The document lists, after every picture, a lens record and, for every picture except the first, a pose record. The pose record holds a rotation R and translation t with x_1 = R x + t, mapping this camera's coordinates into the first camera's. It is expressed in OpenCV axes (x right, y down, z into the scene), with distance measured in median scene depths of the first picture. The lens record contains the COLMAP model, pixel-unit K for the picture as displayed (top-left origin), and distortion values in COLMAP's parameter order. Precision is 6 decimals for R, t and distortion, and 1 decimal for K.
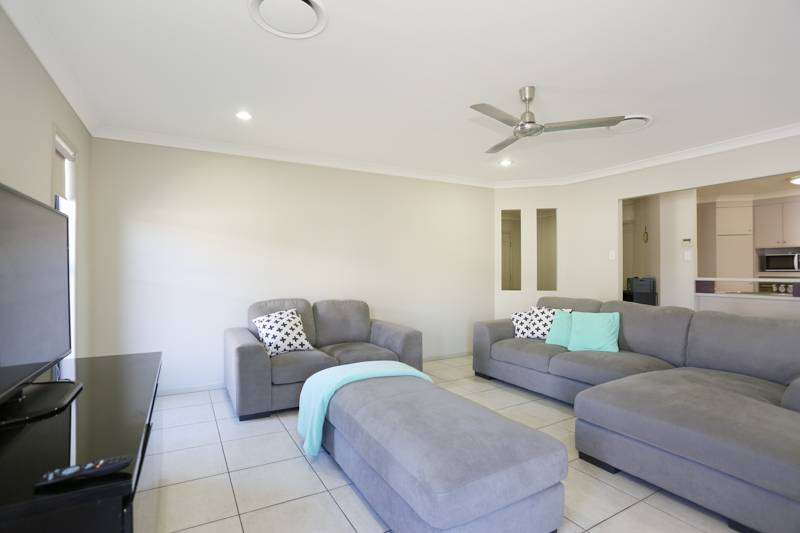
lens RADIAL K [[391.5, 0, 400.0], [0, 391.5, 266.5], [0, 0, 1]] dist [-0.017517, -0.000058]
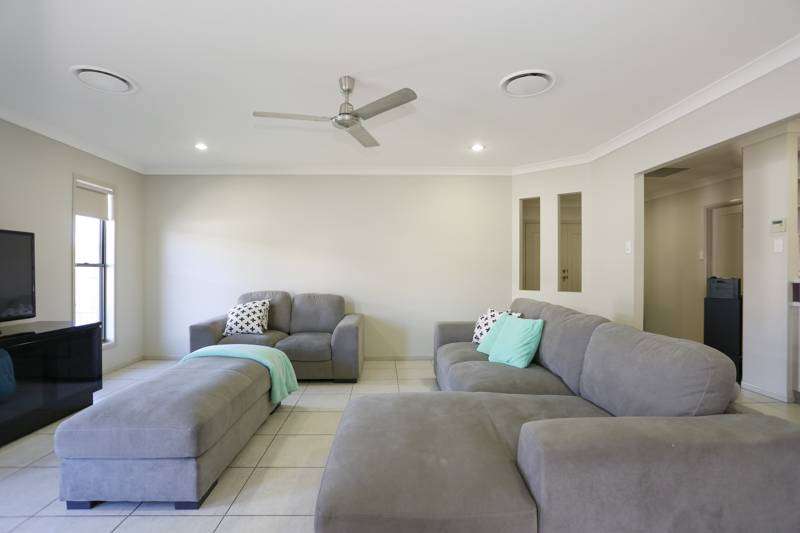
lens RADIAL K [[391.5, 0, 400.0], [0, 391.5, 266.5], [0, 0, 1]] dist [-0.017517, -0.000058]
pose [[0.879502, -0.001620, -0.475892, 0.593287], [0.002770, 0.999995, 0.001716, 0.006475], [0.475887, -0.002828, 0.879502, 0.135992]]
